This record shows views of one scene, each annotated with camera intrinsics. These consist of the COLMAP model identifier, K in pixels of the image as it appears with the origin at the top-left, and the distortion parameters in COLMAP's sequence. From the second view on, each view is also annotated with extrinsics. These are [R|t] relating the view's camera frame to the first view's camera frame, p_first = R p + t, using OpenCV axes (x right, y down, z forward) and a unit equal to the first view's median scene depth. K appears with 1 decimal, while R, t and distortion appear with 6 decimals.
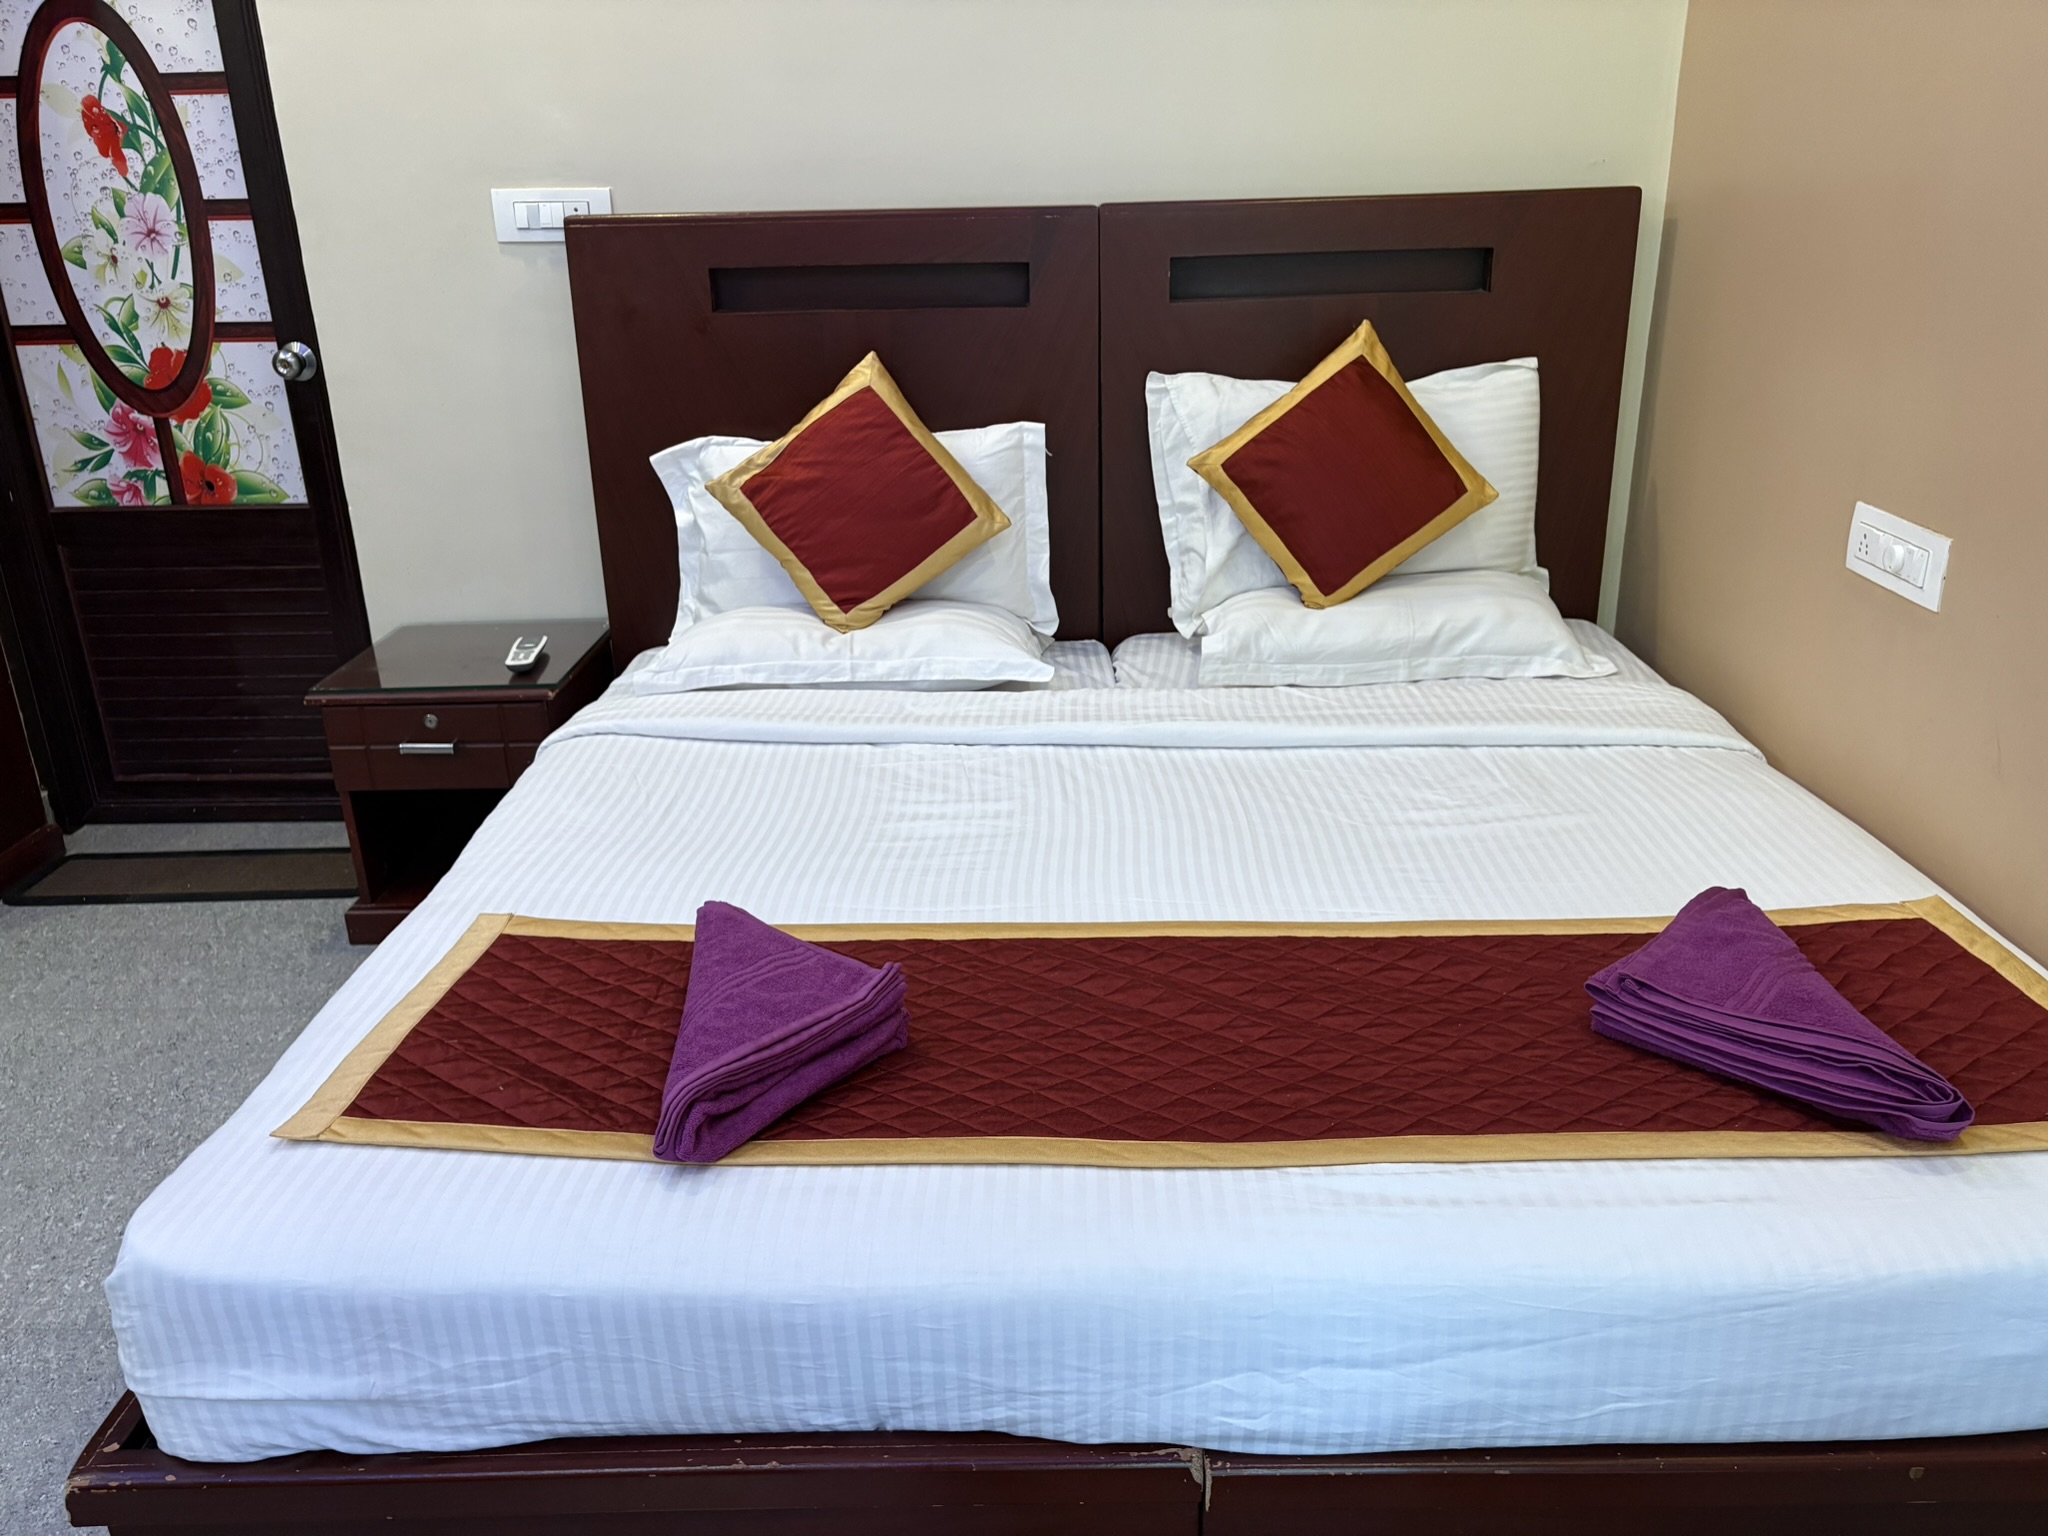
lens RADIAL K [[1555.8, 0, 1024.1], [0, 1555.8, 772.0], [0, 0, 1]] dist [0.042213, -0.033562]
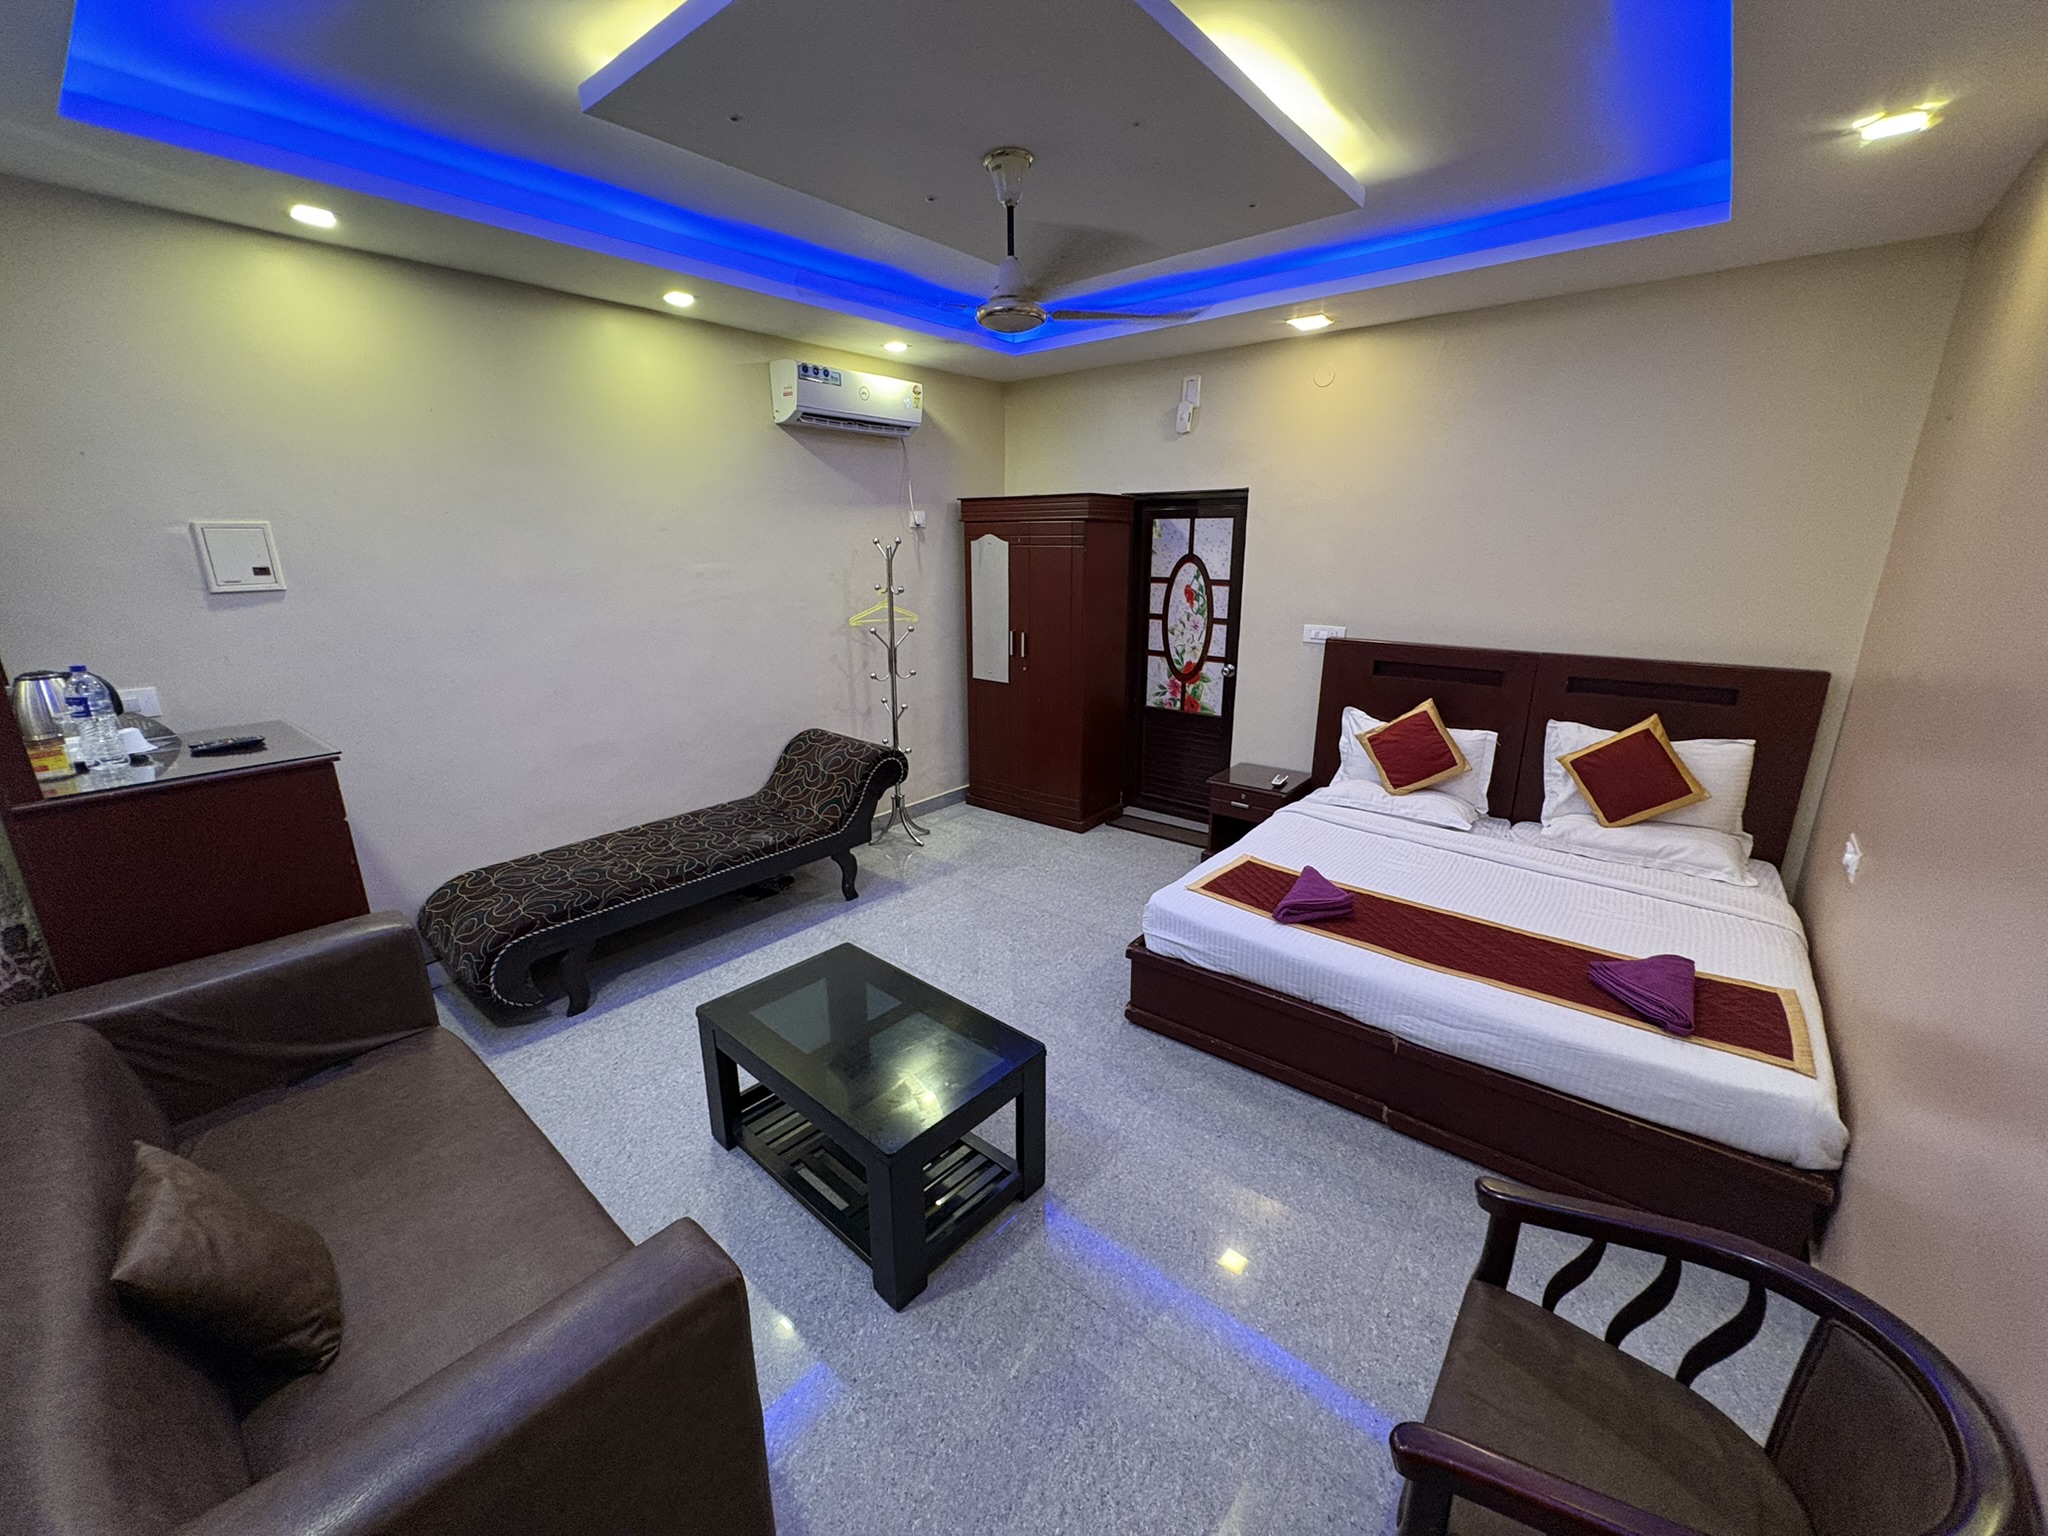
lens RADIAL K [[806.3, 0, 1013.6], [0, 806.3, 764.0], [0, 0, 1]] dist [-0.000100, 0.000334]
pose [[0.779370, 0.183063, -0.599224, 0.194152], [-0.229809, 0.973234, -0.001574, 0.010803], [0.582898, 0.138934, 0.800580, -0.507883]]
